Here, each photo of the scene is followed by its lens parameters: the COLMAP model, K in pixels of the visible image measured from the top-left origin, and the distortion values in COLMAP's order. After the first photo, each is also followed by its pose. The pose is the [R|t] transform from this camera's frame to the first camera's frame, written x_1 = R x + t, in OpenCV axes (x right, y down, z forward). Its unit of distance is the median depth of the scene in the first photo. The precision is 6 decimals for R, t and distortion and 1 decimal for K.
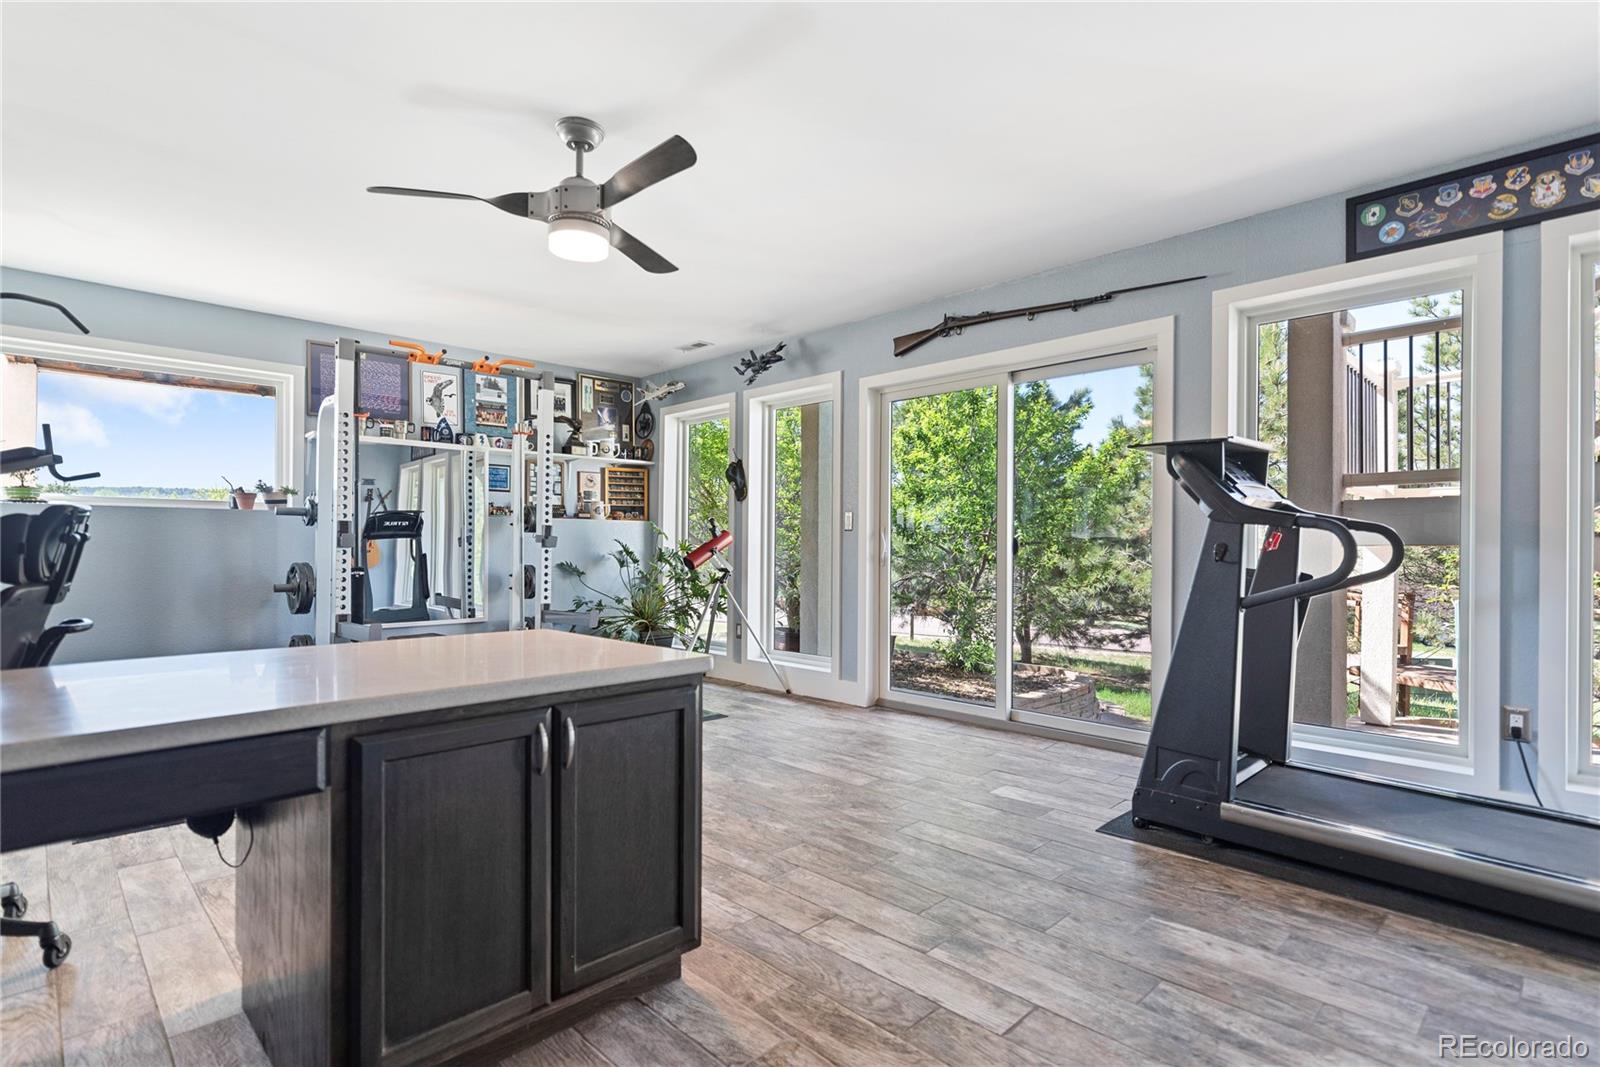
lens RADIAL K [[784.0, 0, 797.0], [0, 784.0, 543.7], [0, 0, 1]] dist [-0.000363, -0.000551]
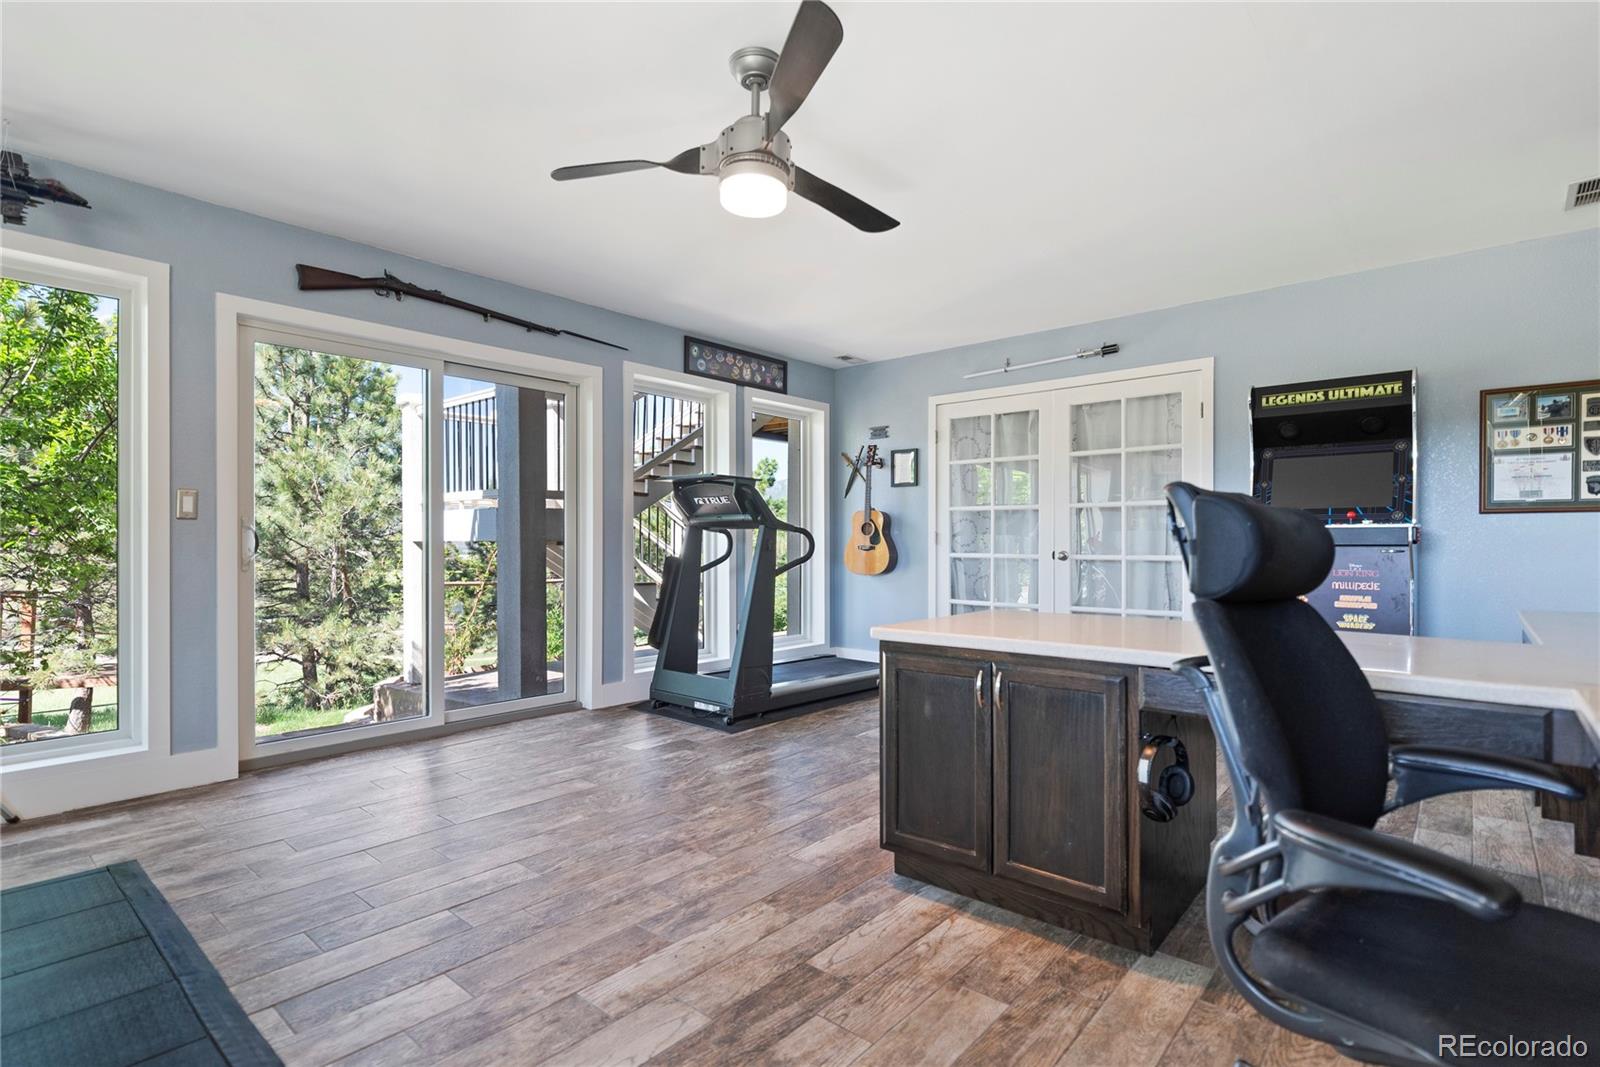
lens RADIAL K [[784.0, 0, 797.0], [0, 784.0, 543.7], [0, 0, 1]] dist [-0.000363, -0.000551]
pose [[-0.075176, -0.005419, 0.997156, -1.004142], [-0.002918, 0.999982, 0.005215, -0.002590], [-0.997166, -0.002517, -0.075190, 0.895427]]
